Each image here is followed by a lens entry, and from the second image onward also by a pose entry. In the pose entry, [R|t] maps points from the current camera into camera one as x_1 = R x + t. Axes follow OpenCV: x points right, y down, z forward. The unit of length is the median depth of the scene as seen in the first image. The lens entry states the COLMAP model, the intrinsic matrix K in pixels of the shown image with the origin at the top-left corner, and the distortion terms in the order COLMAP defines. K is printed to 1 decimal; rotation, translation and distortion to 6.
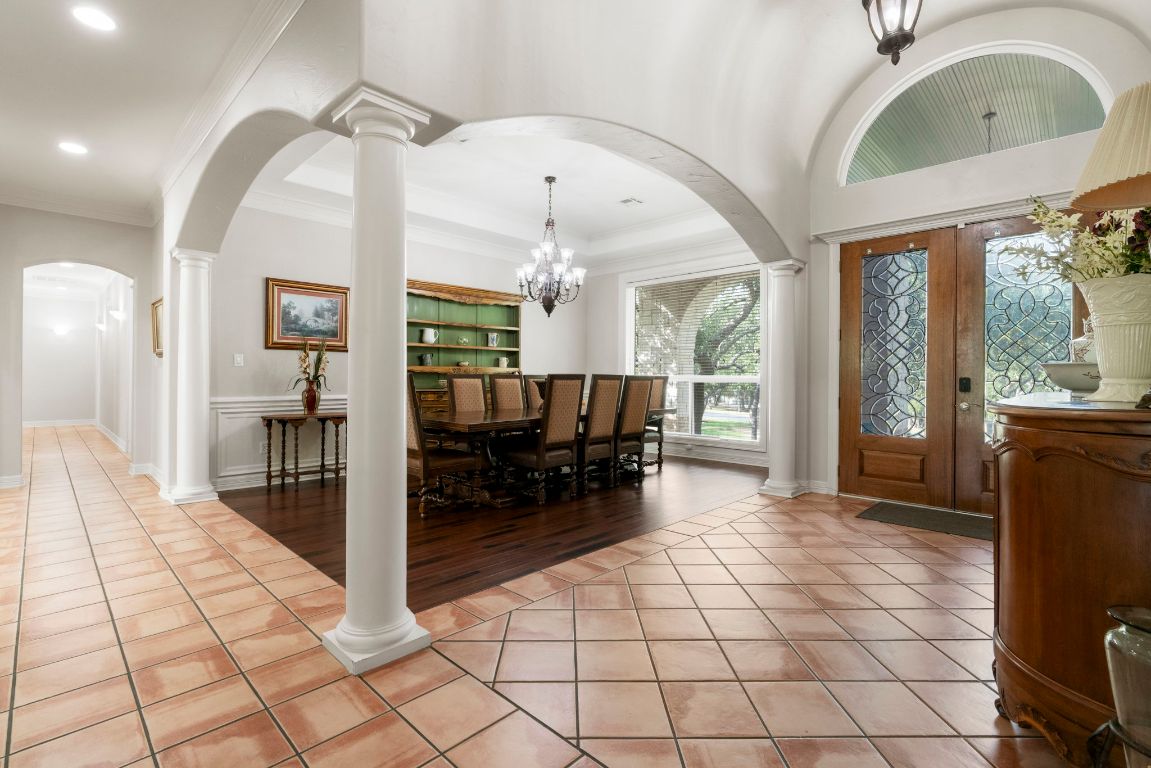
lens RADIAL K [[533.6, 0, 581.8], [0, 533.6, 378.8], [0, 0, 1]] dist [-0.000147, 0.000381]
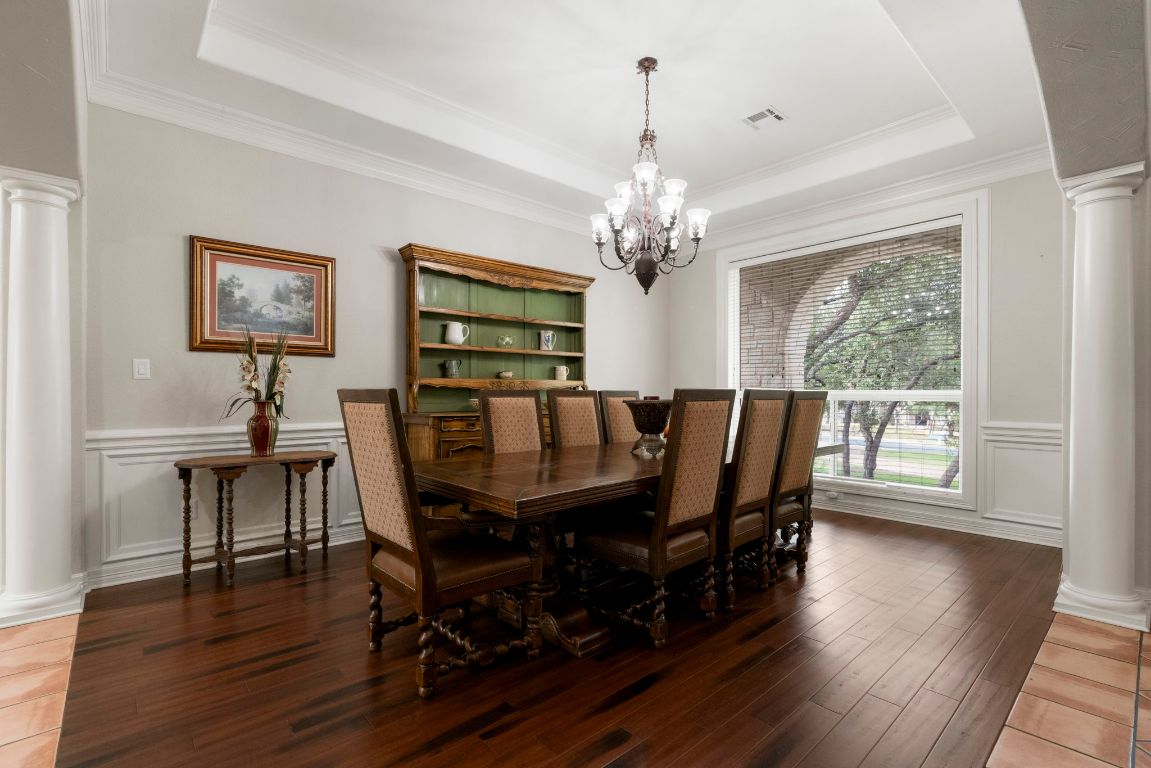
lens RADIAL K [[509.1, 0, 589.3], [0, 509.1, 392.2], [0, 0, 1]] dist [0.000148, 0.000038]
pose [[0.998520, -0.005074, -0.054145, -0.091937], [0.004910, 0.999983, -0.003153, -0.003713], [0.054161, 0.002882, 0.998528, 0.409809]]
